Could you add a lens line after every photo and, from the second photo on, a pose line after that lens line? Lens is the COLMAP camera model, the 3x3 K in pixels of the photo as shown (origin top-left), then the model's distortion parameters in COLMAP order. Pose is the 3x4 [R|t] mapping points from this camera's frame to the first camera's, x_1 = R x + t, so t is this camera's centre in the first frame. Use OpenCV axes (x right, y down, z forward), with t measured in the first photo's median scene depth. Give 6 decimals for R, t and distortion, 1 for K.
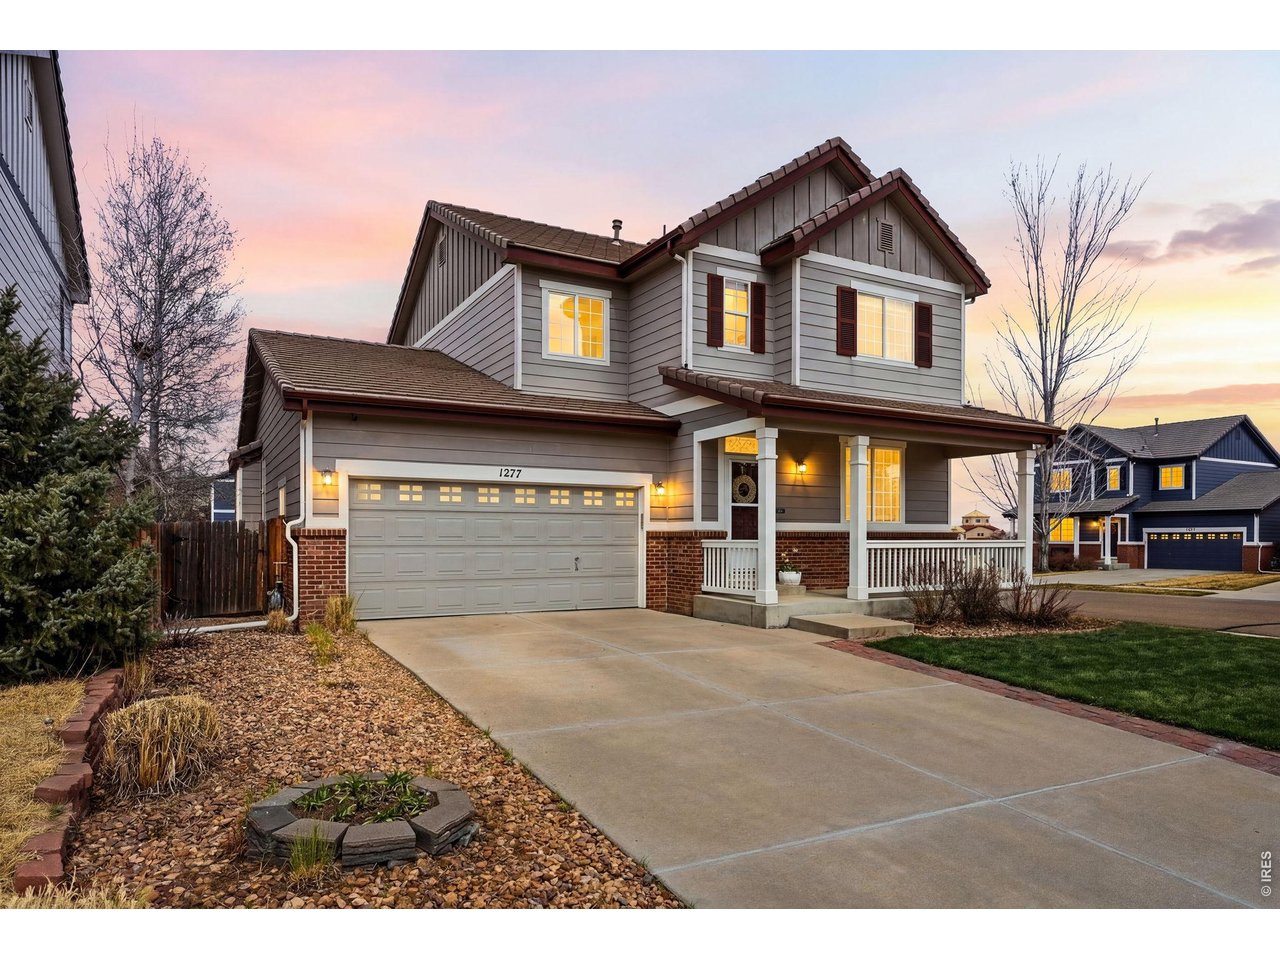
lens RADIAL K [[986.7, 0, 640.0], [0, 986.7, 480.0], [0, 0, 1]] dist [0.005653, 0.000087]
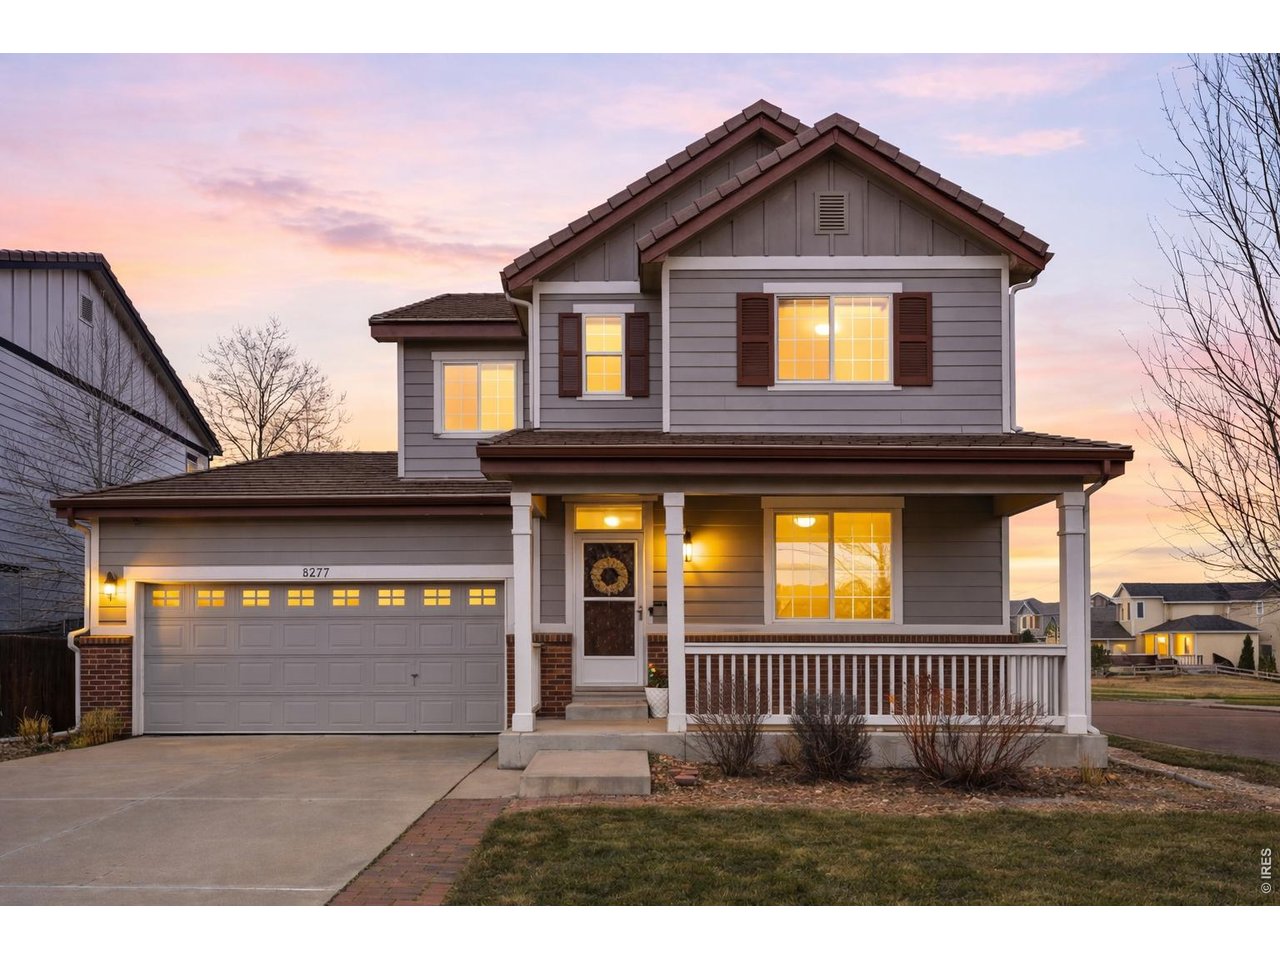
lens RADIAL K [[986.7, 0, 640.0], [0, 986.7, 480.0], [0, 0, 1]] dist [0.005653, 0.000087]
pose [[0.831056, -0.097091, -0.547649, 0.529415], [0.037881, 0.992240, -0.118428, 0.024271], [0.554897, 0.077675, 0.828285, 0.366479]]
